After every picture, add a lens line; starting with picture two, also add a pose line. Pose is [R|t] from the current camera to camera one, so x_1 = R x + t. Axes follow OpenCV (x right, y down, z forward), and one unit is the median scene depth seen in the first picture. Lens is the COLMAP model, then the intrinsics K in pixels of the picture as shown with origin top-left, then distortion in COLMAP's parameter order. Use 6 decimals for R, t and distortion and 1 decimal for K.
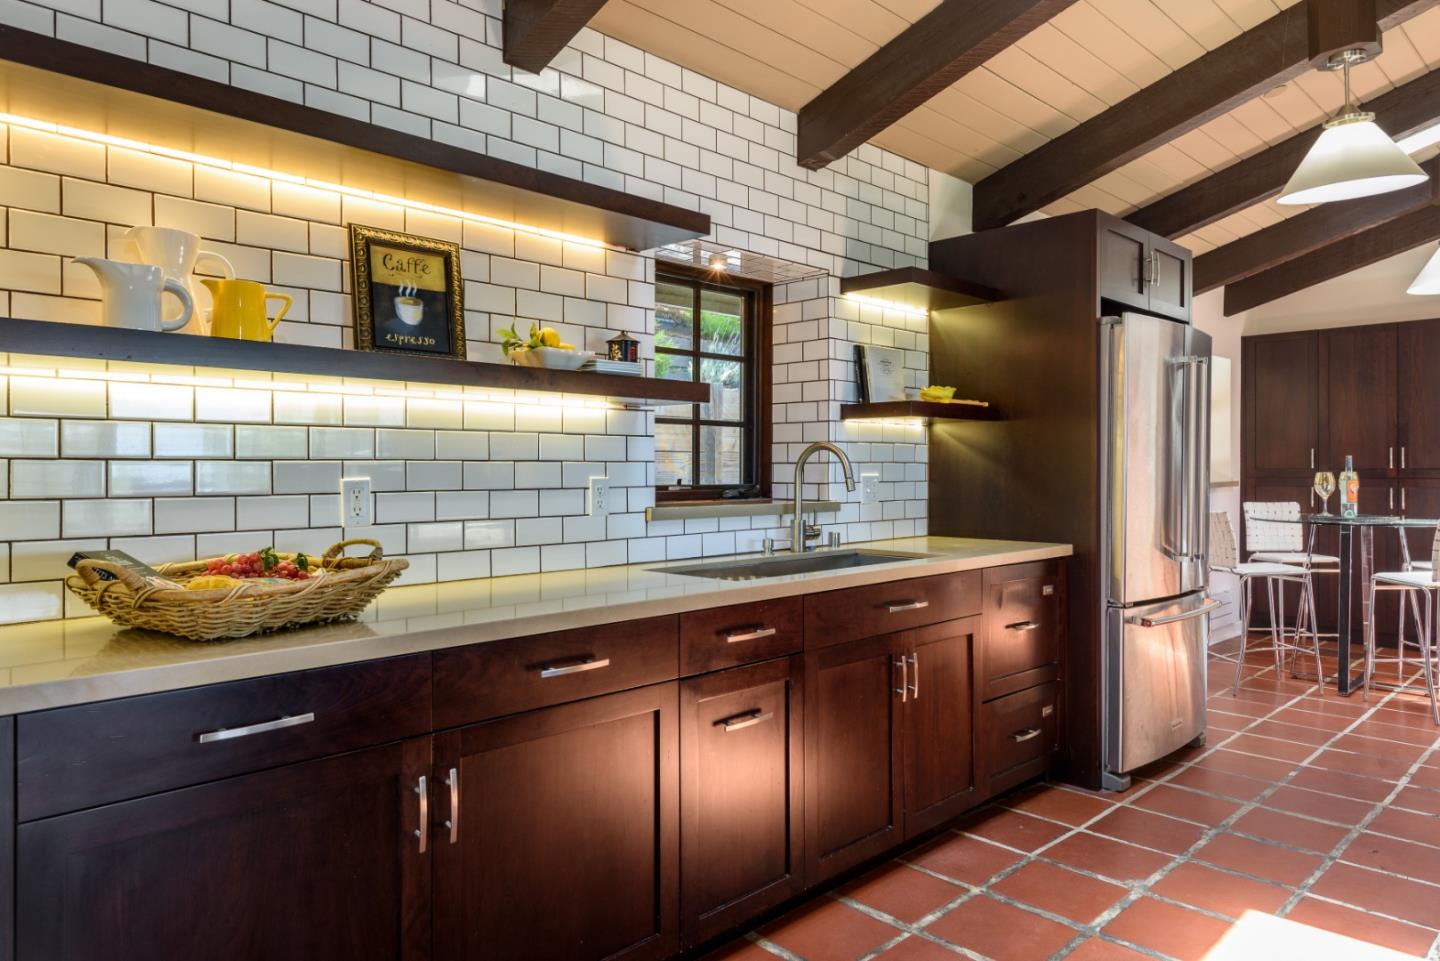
lens RADIAL K [[949.8, 0, 702.1], [0, 949.8, 472.2], [0, 0, 1]] dist [0.025029, -0.008285]
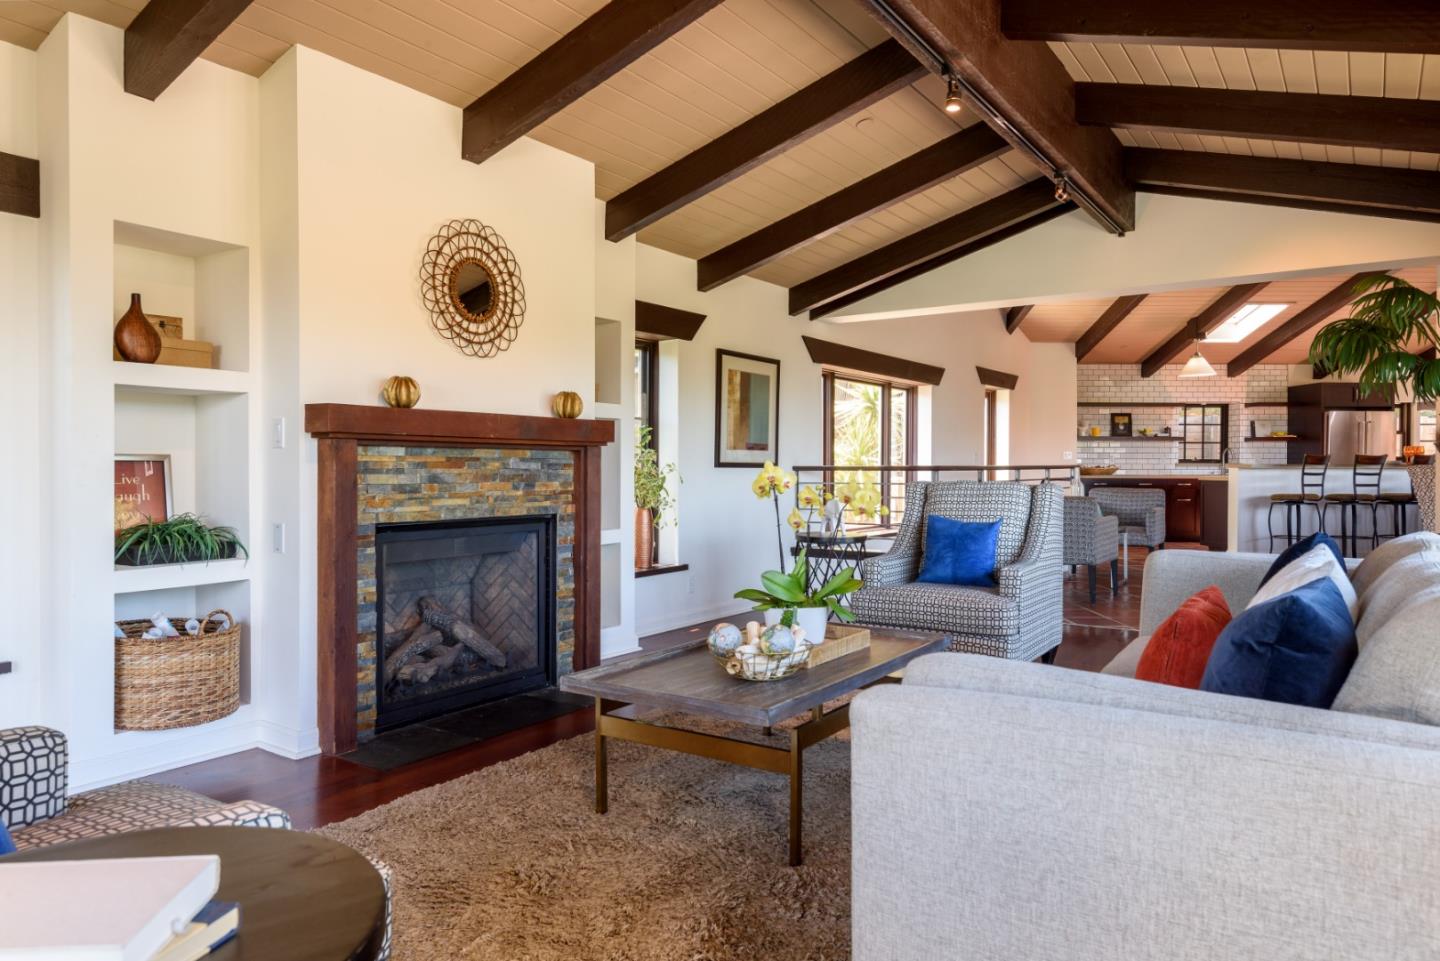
lens RADIAL K [[949.8, 0, 750.3], [0, 949.8, 473.2], [0, 0, 1]] dist [0.025029, -0.008285]
pose [[0.746176, 0.010082, -0.665672, 1.203350], [-0.005333, 0.999944, 0.009167, 0.044714], [0.665727, -0.003290, 0.746188, -3.104986]]
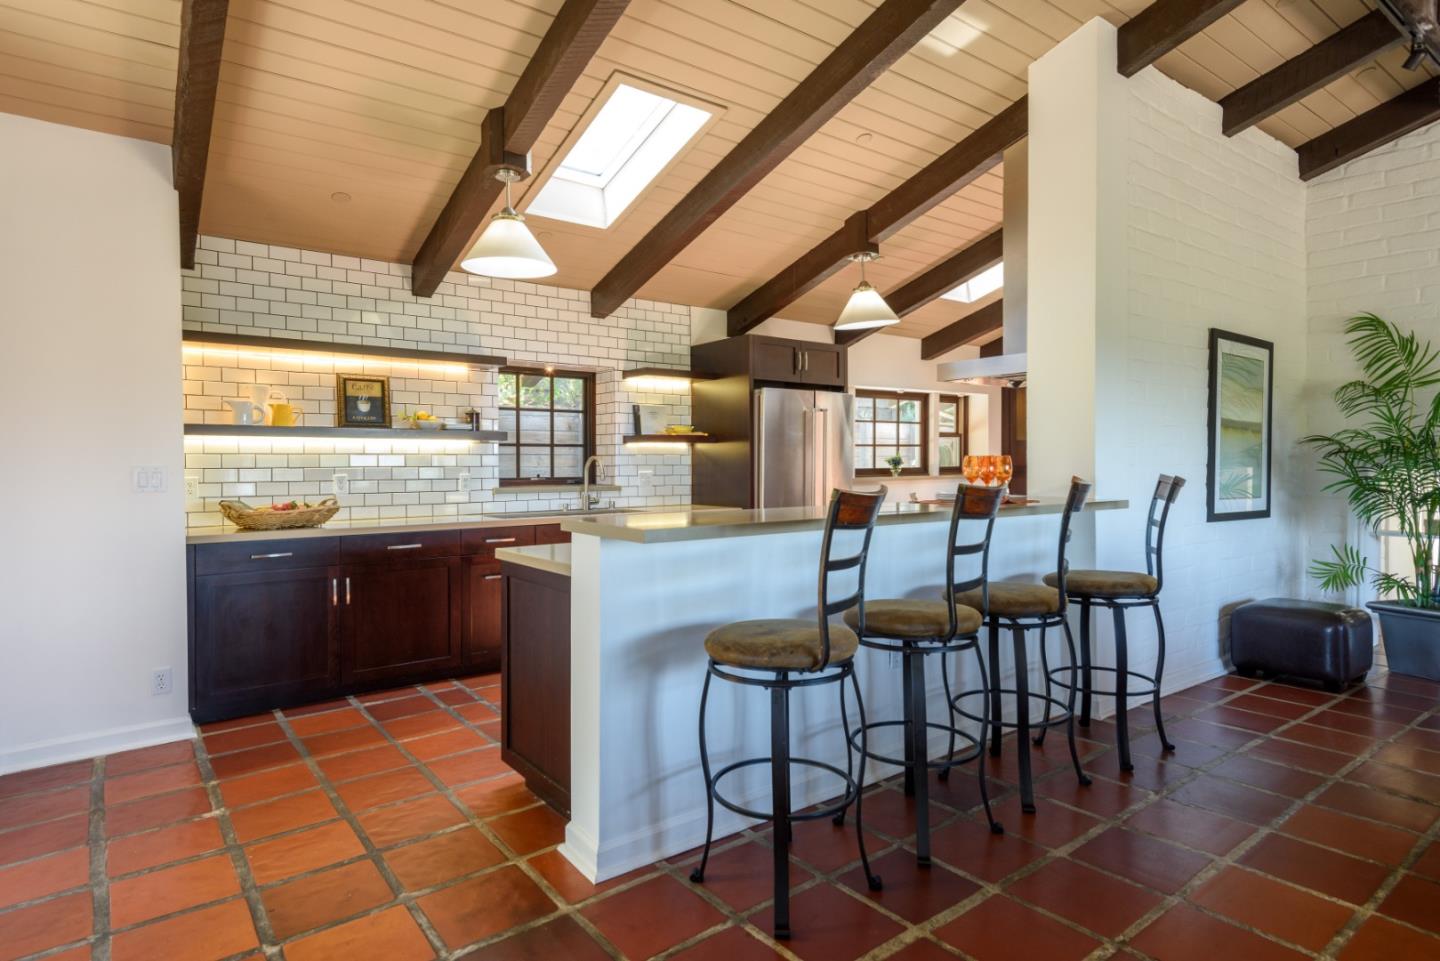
lens RADIAL K [[787.2, 0, 728.6], [0, 787.2, 474.9], [0, 0, 1]] dist [0.021615, -0.000171]
pose [[0.992559, 0.000316, -0.121762, 0.561829], [0.001220, 0.999921, 0.012540, -0.011538], [0.121756, -0.012596, 0.992480, -0.582911]]
